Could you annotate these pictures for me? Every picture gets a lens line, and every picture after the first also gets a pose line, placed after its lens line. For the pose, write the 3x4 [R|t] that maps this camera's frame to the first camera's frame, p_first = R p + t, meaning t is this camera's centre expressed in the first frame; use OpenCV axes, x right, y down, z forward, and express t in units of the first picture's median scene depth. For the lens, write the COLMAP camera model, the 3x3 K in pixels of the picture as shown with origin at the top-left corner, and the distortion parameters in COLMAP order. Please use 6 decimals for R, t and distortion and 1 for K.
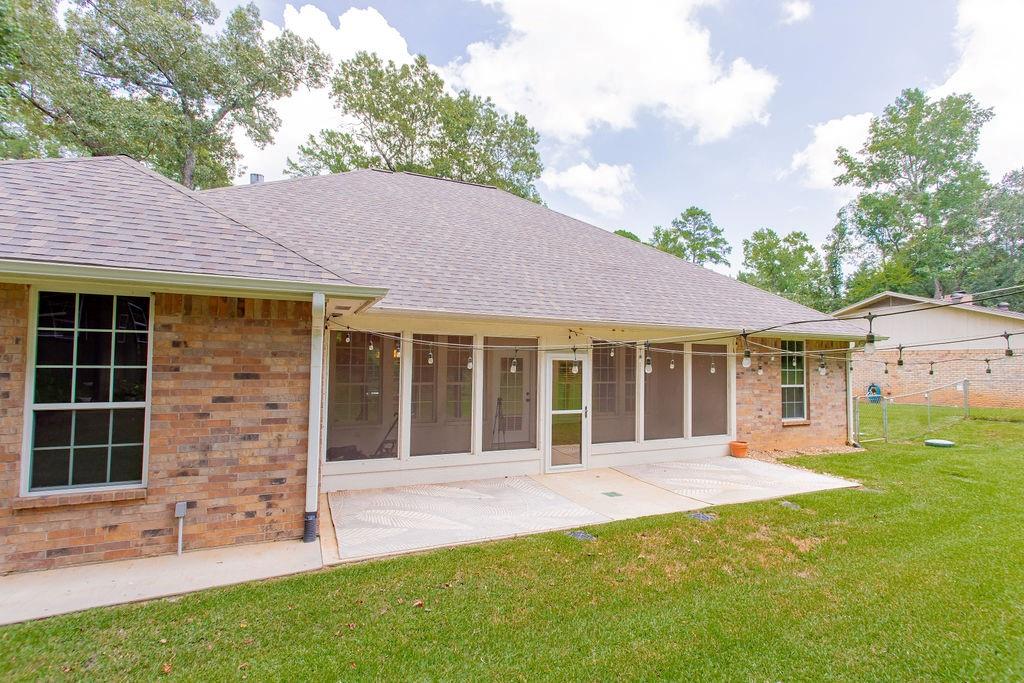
lens RADIAL K [[482.0, 0, 515.1], [0, 482.0, 342.0], [0, 0, 1]] dist [0.001921, 0.001669]
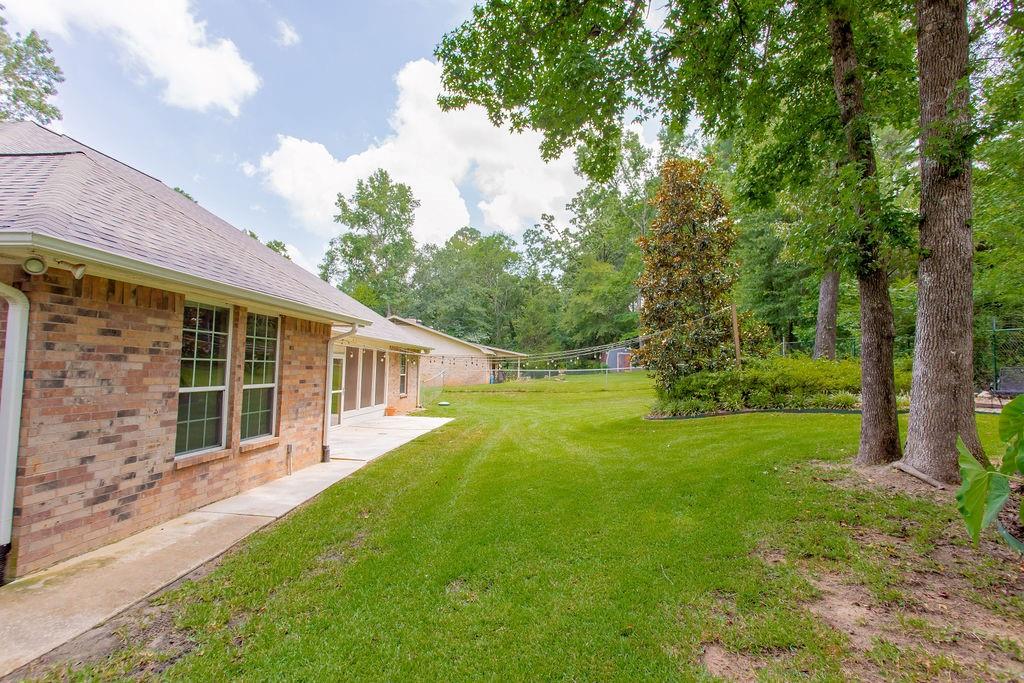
lens RADIAL K [[482.0, 0, 515.1], [0, 482.0, 342.0], [0, 0, 1]] dist [0.001921, 0.001669]
pose [[0.484329, 0.047430, 0.873599, -0.217268], [-0.056298, 0.998150, -0.022981, -0.002498], [-0.873073, -0.038051, 0.486103, -0.055836]]
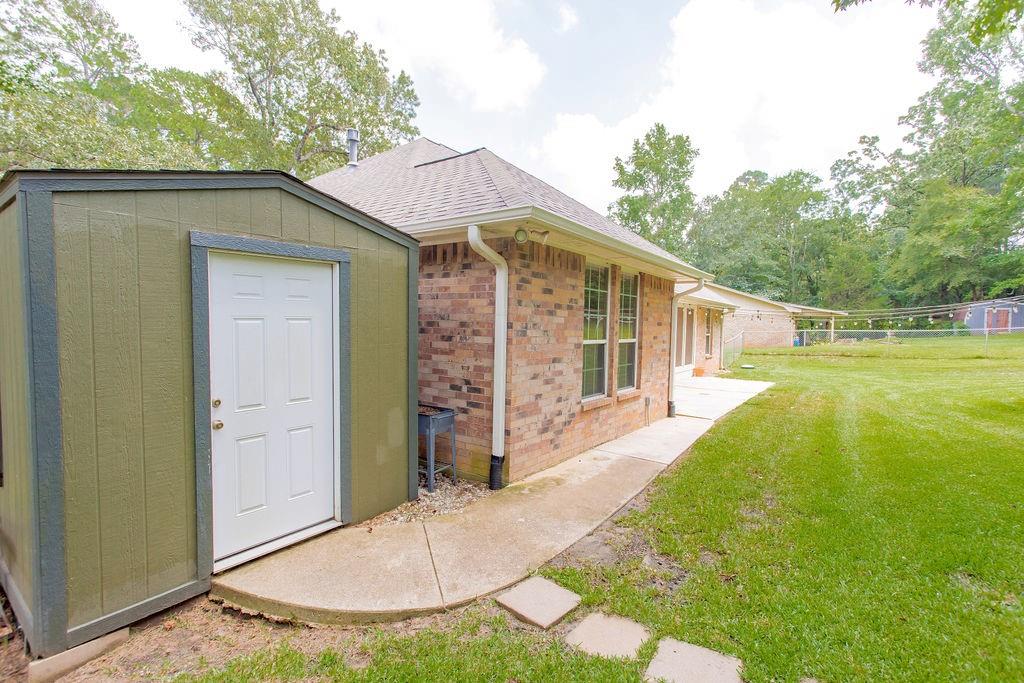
lens RADIAL K [[482.0, 0, 515.1], [0, 482.0, 342.0], [0, 0, 1]] dist [0.001921, 0.001669]
pose [[0.863387, -0.012713, 0.504381, -0.240647], [-0.031365, 0.996397, 0.078803, 0.002036], [-0.503566, -0.083857, 0.859878, -0.027181]]
